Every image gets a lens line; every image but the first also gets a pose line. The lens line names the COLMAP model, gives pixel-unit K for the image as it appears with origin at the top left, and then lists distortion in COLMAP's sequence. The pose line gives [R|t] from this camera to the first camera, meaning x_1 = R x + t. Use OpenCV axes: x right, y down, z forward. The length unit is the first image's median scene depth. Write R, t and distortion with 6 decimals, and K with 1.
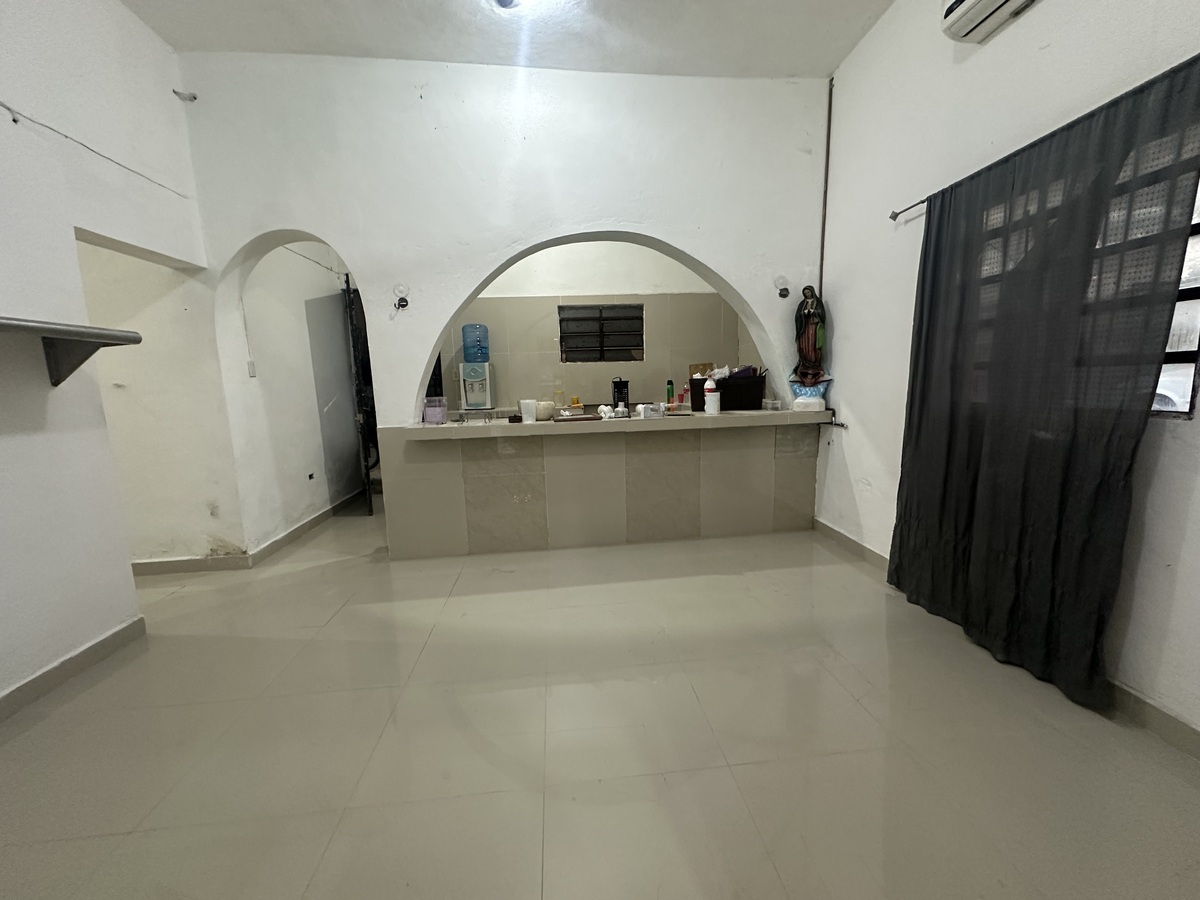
lens RADIAL K [[477.6, 0, 601.8], [0, 477.6, 450.6], [0, 0, 1]] dist [-0.001953, 0.000331]
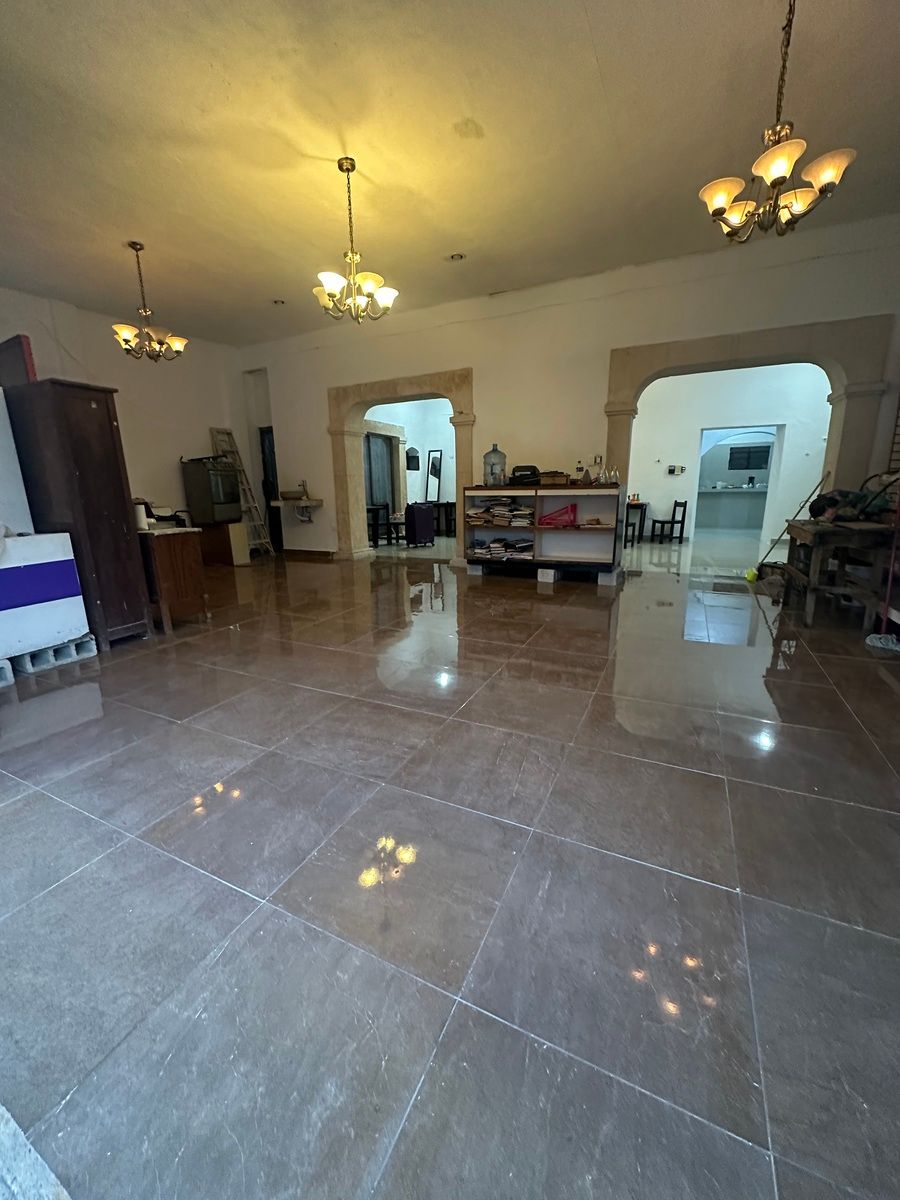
lens RADIAL K [[477.6, 0, 450.0], [0, 477.6, 600.0], [0, 0, 1]] dist [-0.001953, 0.000331]
pose [[0.852133, 0.141758, -0.503759, 0.032123], [-0.089929, 0.987959, 0.125893, 0.324711], [0.515540, -0.061975, 0.854621, -2.039656]]
